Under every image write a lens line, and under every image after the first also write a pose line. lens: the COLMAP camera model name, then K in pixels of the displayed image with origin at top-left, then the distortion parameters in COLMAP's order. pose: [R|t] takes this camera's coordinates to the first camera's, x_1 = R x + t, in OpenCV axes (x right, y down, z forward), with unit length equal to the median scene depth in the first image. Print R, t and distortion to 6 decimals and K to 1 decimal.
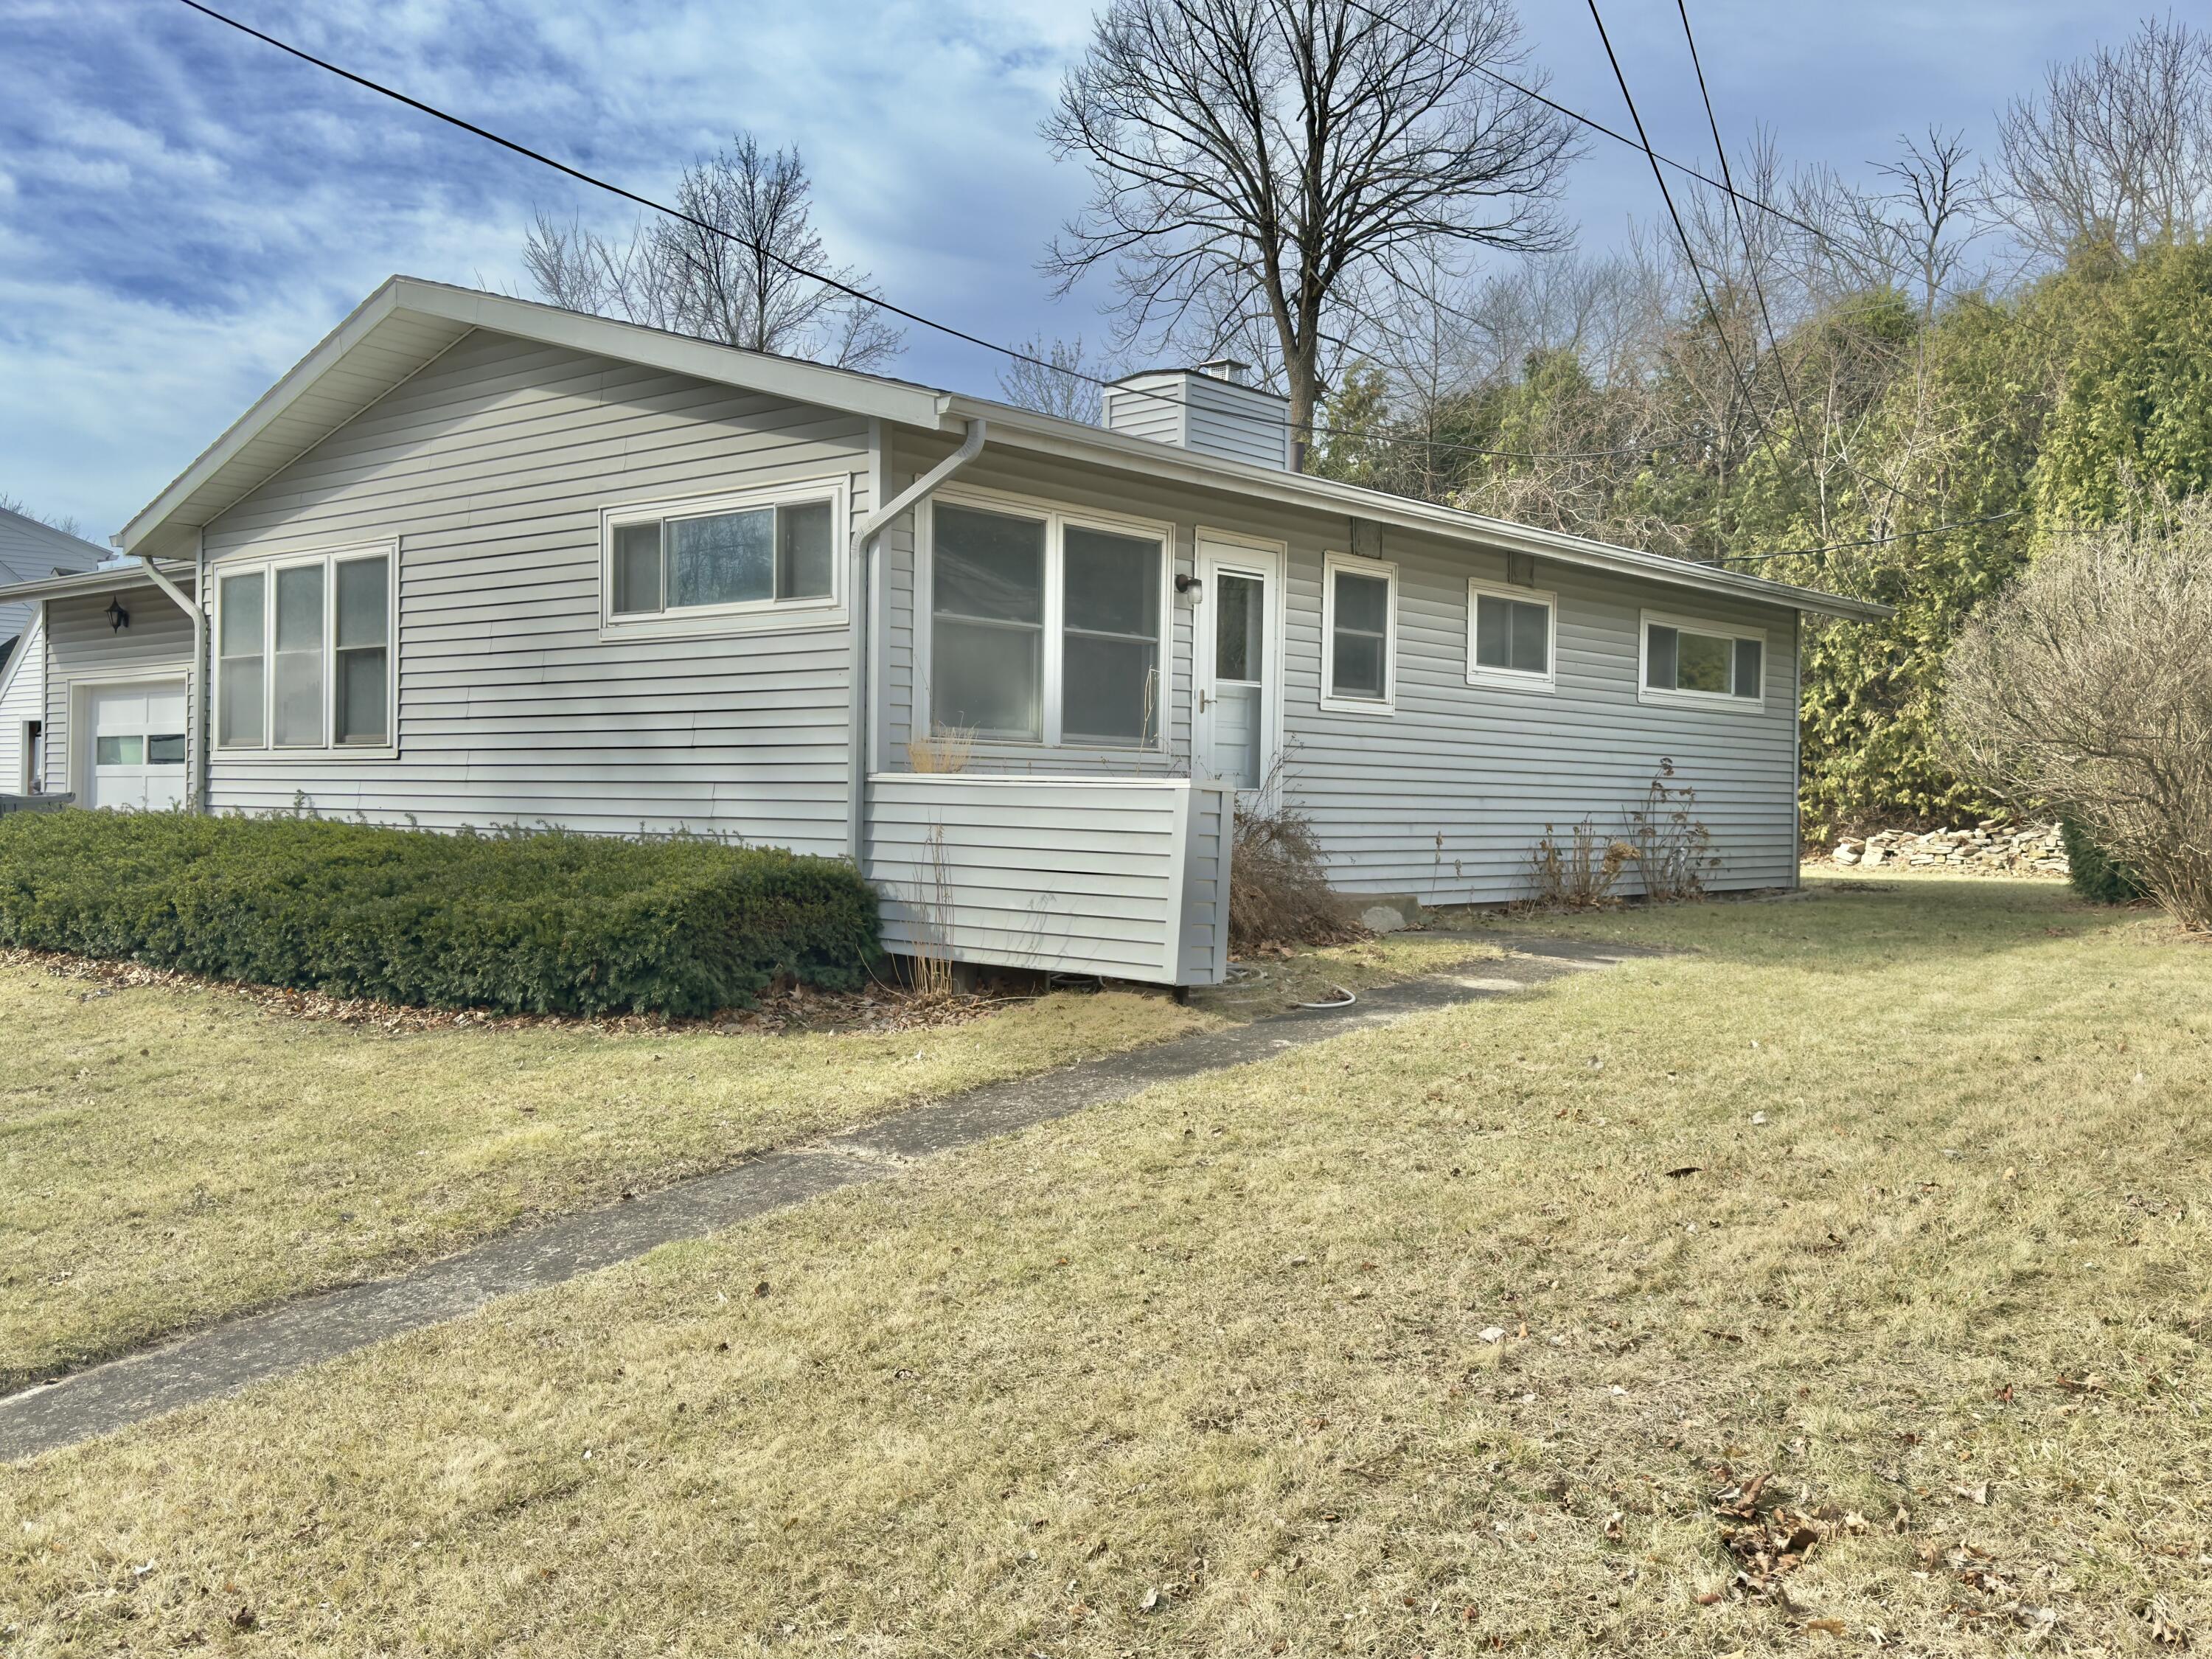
lens RADIAL K [[1974.1, 0, 1106.0], [0, 1974.1, 829.5], [0, 0, 1]] dist [0.203612, -0.514906]
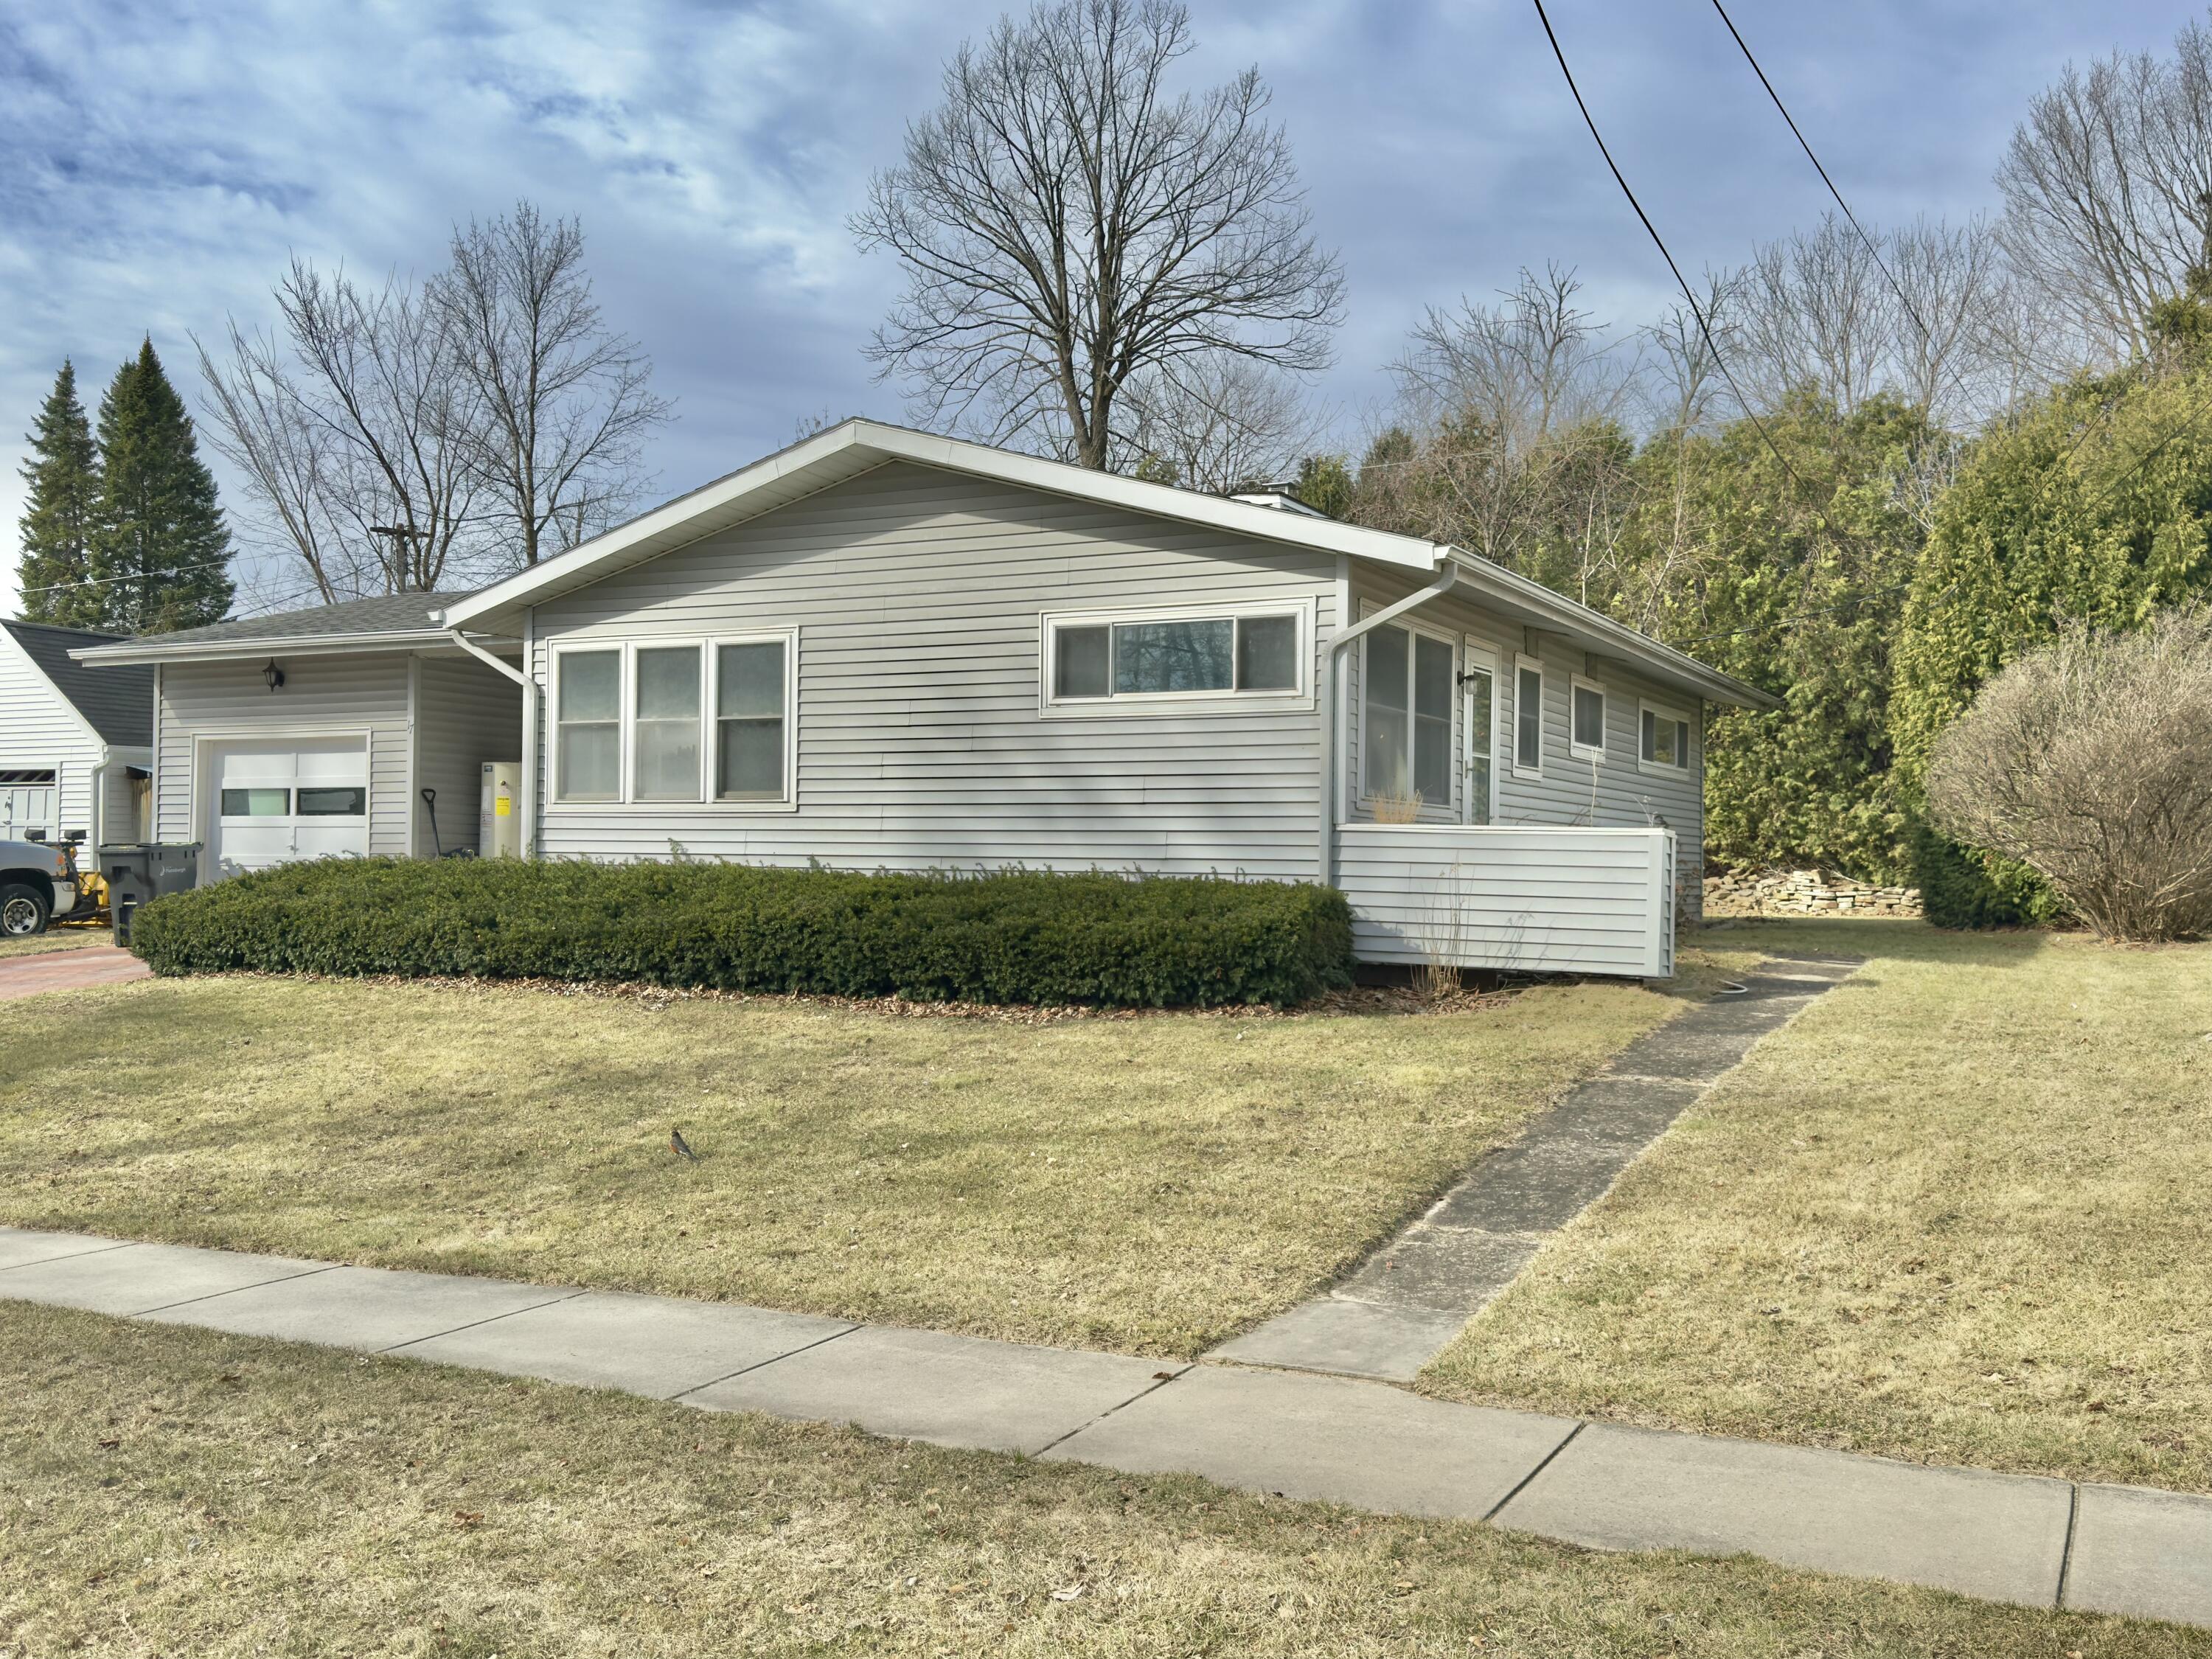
lens RADIAL K [[1974.1, 0, 1106.0], [0, 1974.1, 829.5], [0, 0, 1]] dist [0.203612, -0.514906]
pose [[0.974511, 0.003062, 0.224317, -0.365133], [0.003343, 0.999598, -0.028169, 0.007615], [-0.224313, 0.028201, 0.974109, -0.158035]]
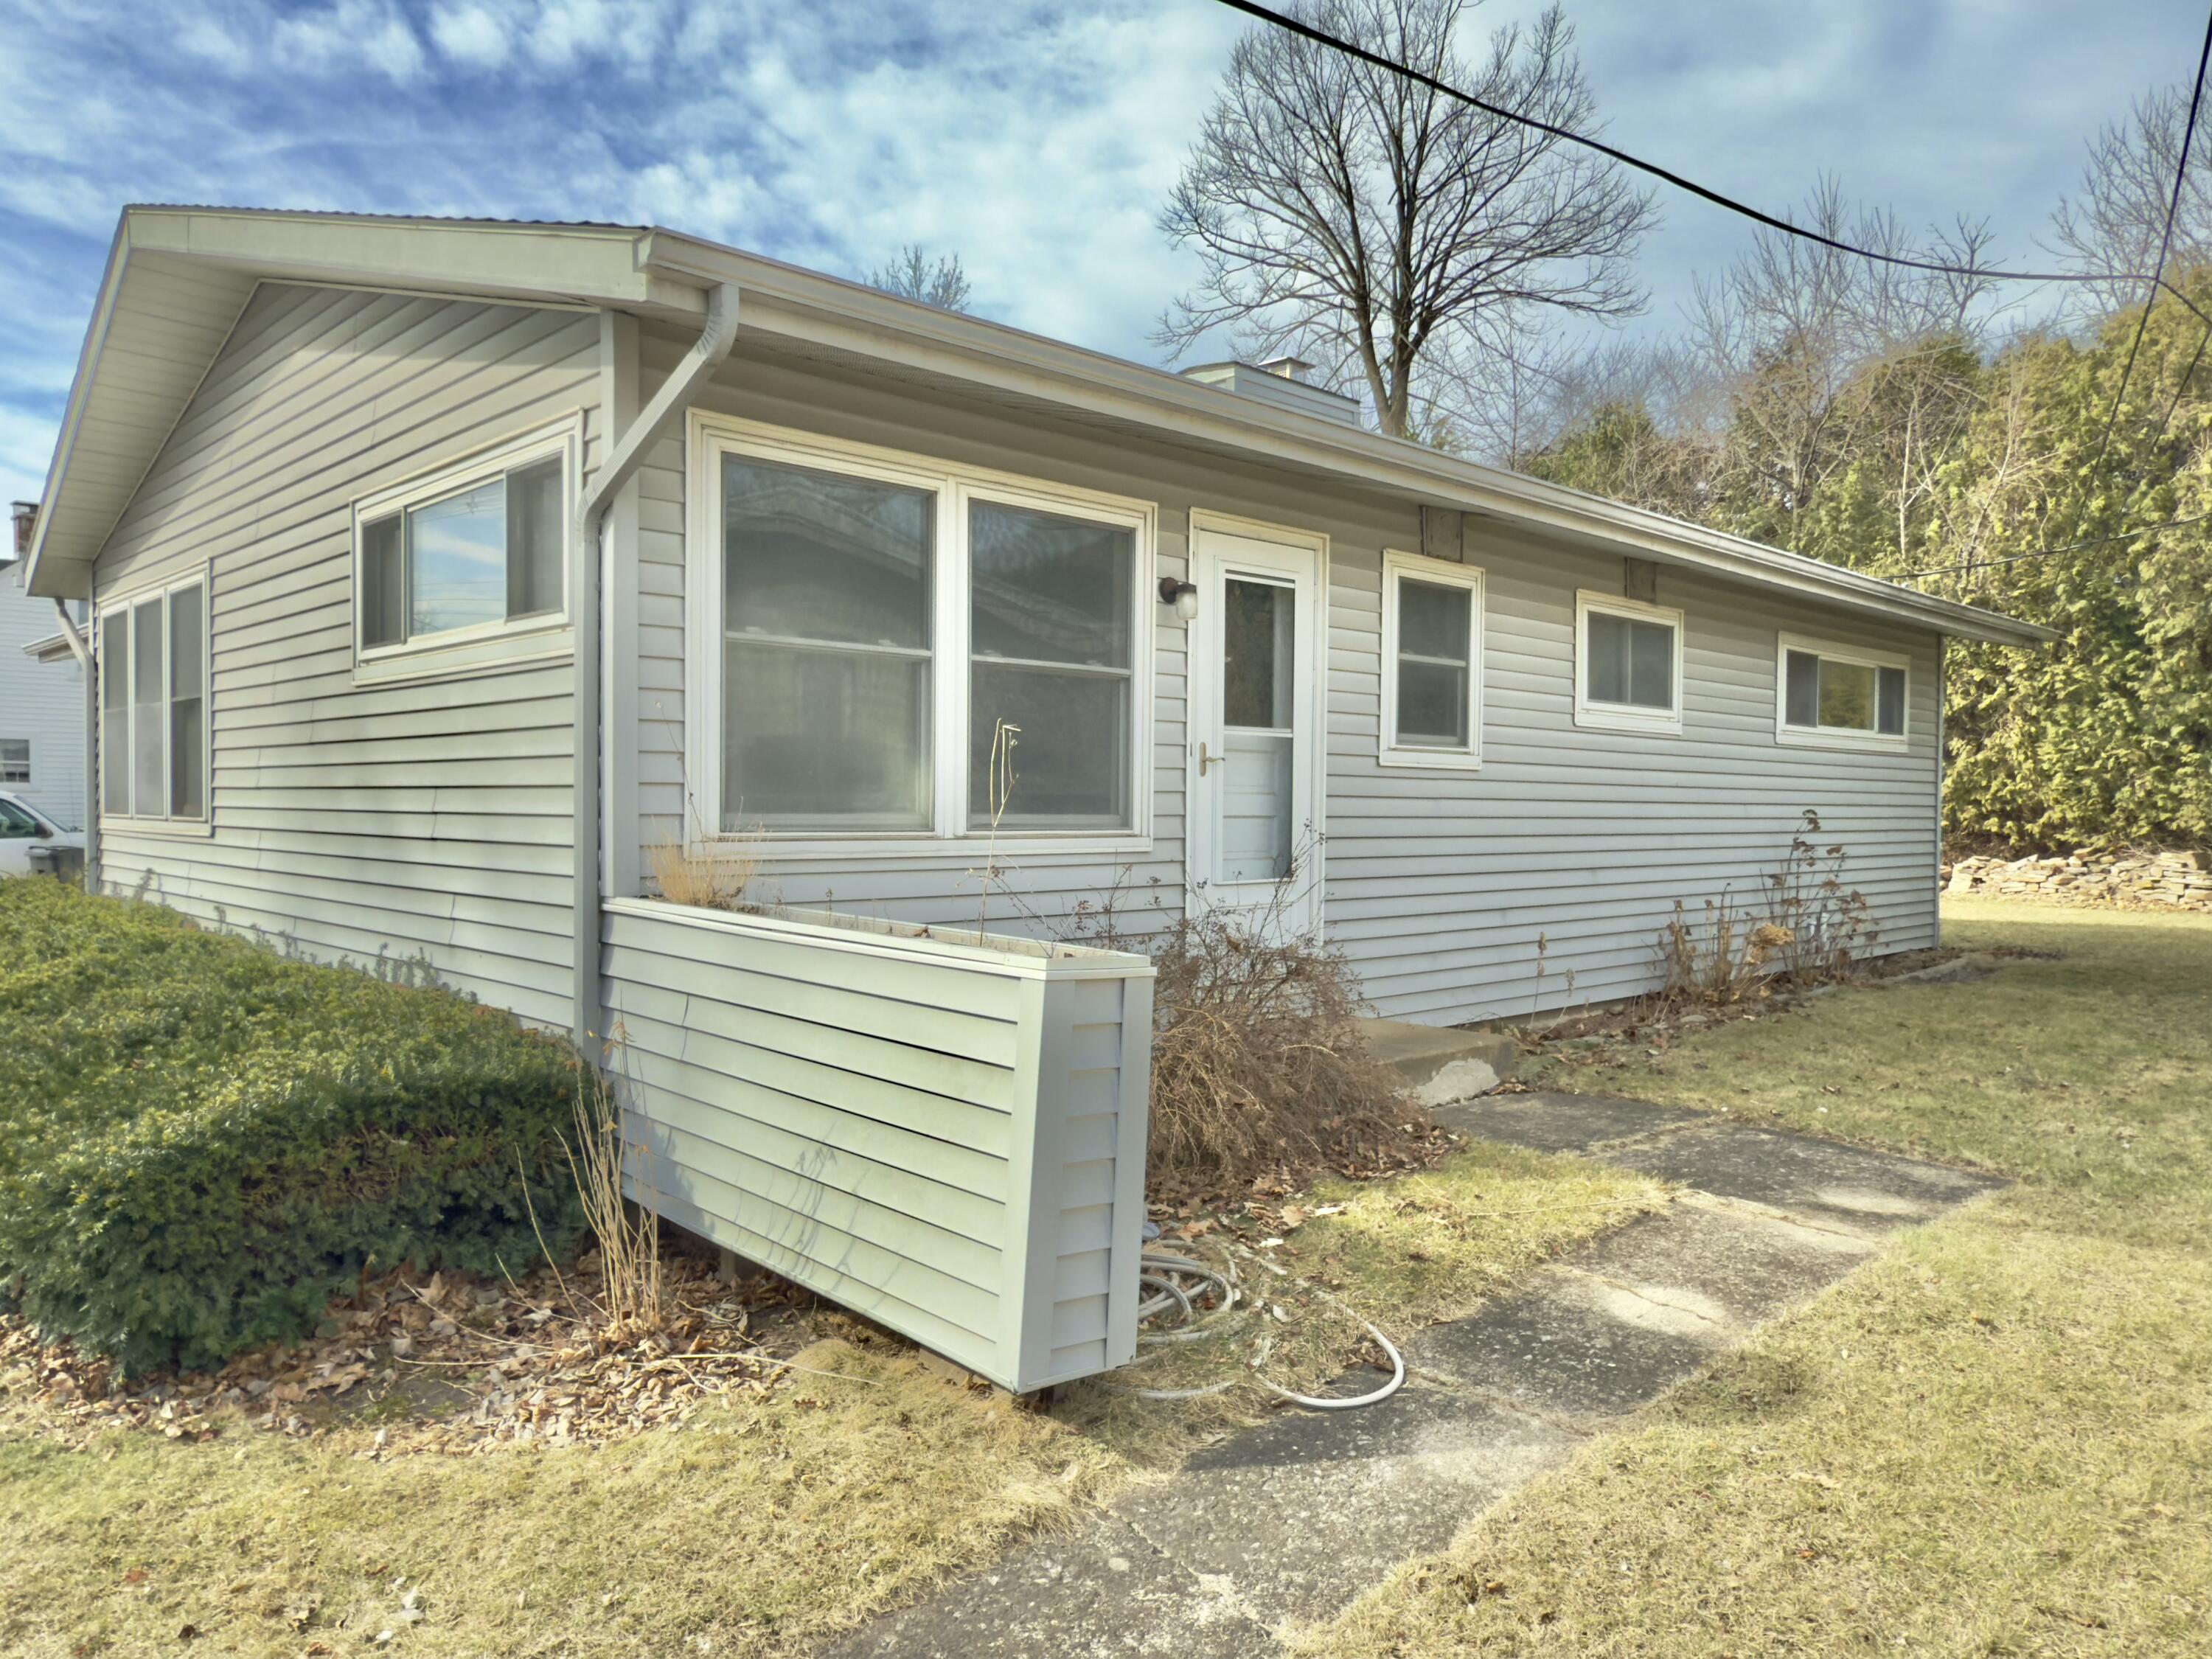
lens RADIAL K [[1561.2, 0, 1106.0], [0, 1561.2, 829.5], [0, 0, 1]] dist [-0.010970, 0.004407]
pose [[0.995707, -0.001742, -0.092547, 0.050910], [0.002084, 0.999991, 0.003592, -0.032657], [0.092540, -0.003769, 0.995702, 0.347871]]
